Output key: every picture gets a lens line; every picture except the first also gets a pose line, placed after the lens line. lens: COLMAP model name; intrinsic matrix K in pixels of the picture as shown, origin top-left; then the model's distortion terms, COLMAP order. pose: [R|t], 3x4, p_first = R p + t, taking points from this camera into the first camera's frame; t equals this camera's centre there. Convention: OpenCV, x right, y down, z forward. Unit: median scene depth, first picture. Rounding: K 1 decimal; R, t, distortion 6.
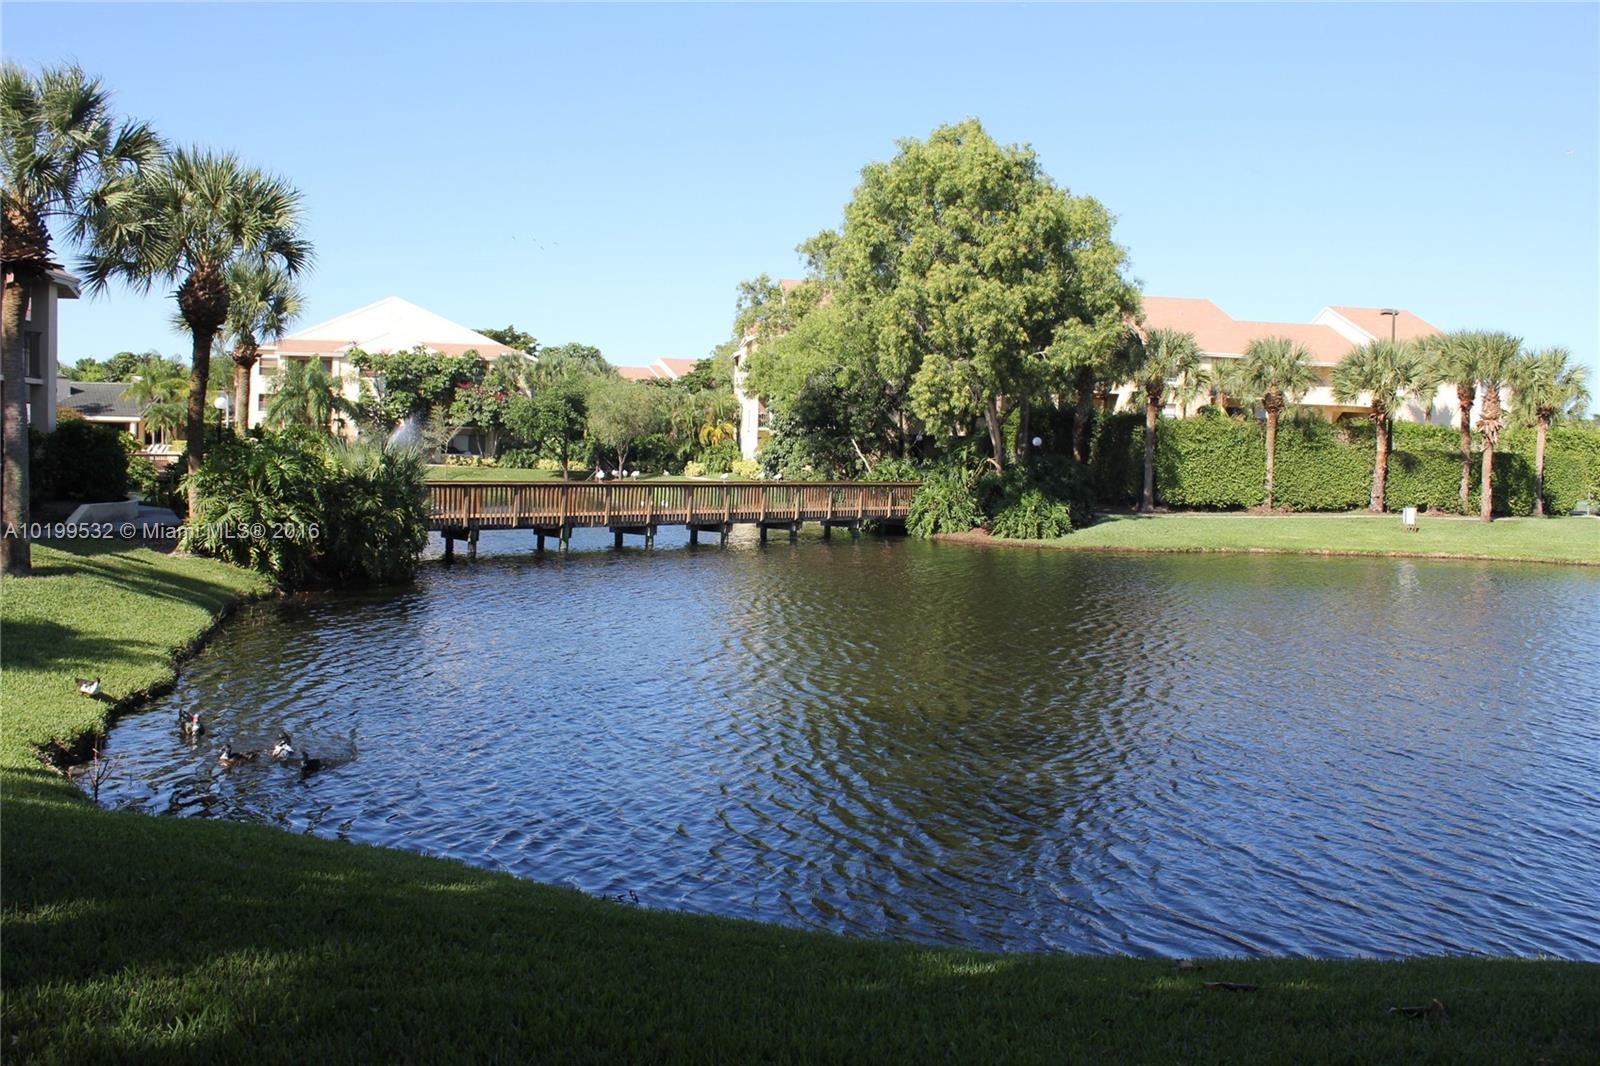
lens RADIAL K [[1314.4, 0, 802.6], [0, 1314.4, 514.6], [0, 0, 1]] dist [-0.169694, 0.144652]
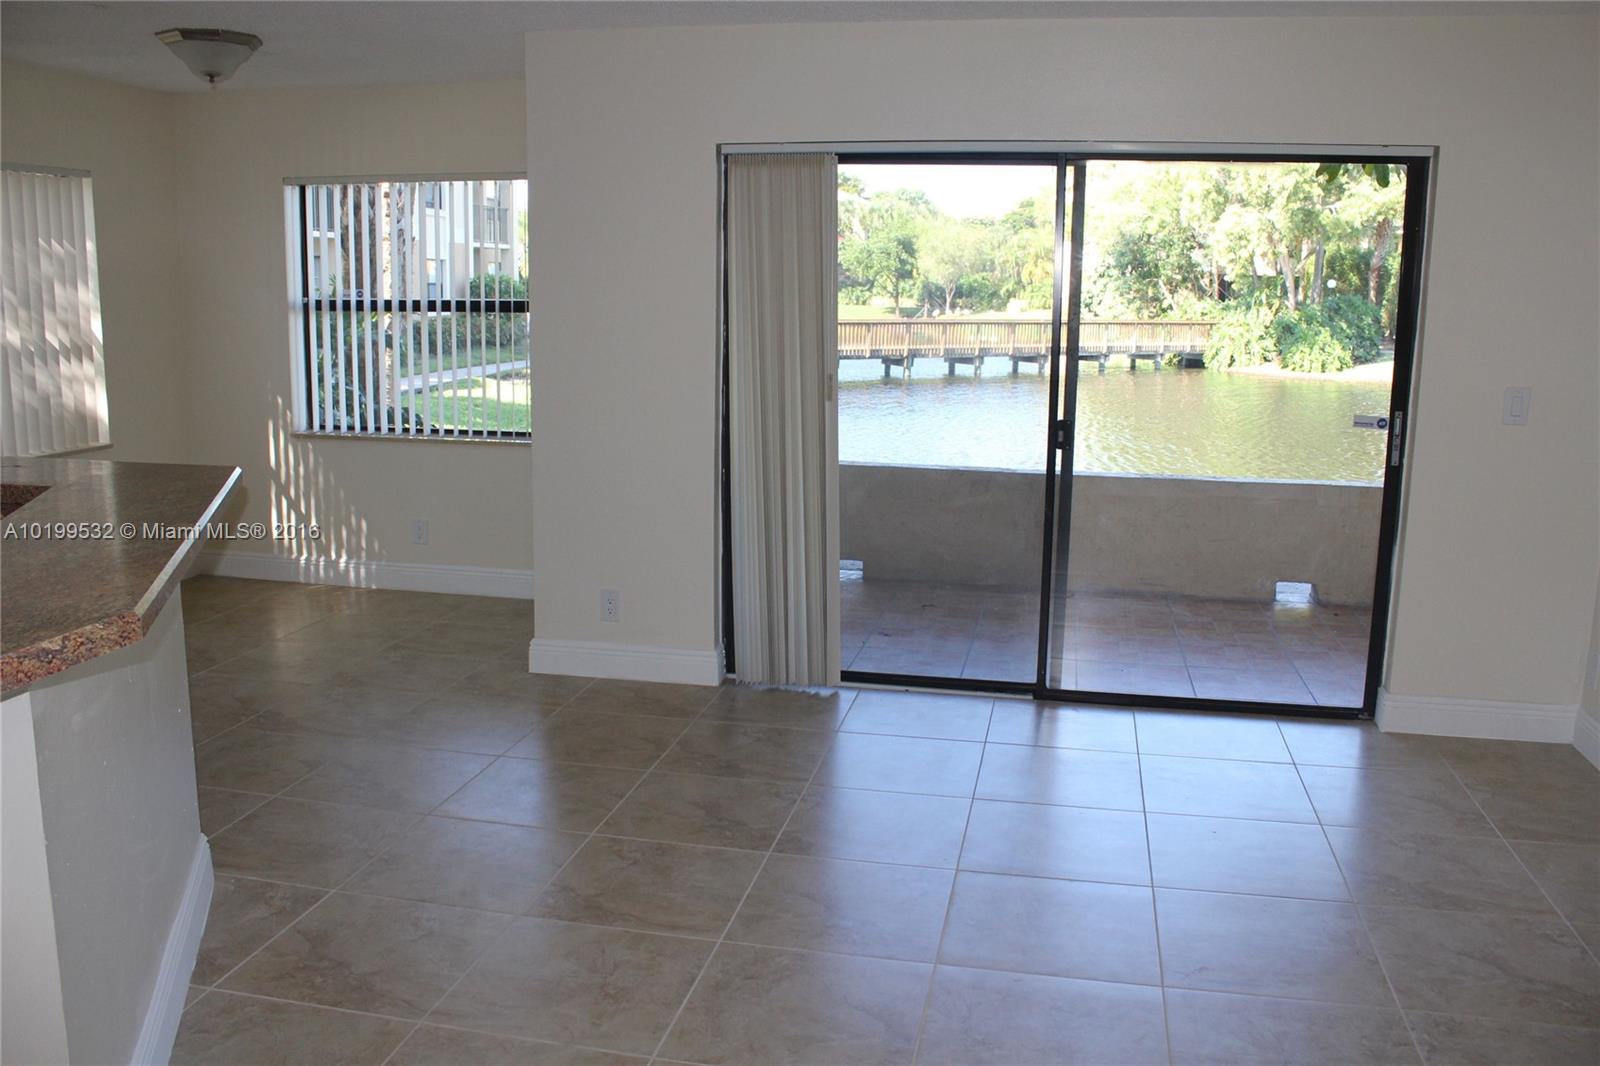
lens RADIAL K [[1314.4, 0, 802.6], [0, 1314.4, 514.6], [0, 0, 1]] dist [-0.169694, 0.144652]
pose [[0.970687, 0.030919, -0.238349, 0.013623], [-0.000674, 0.992037, 0.125943, 0.000803], [0.240345, -0.122091, 0.962979, -0.171268]]
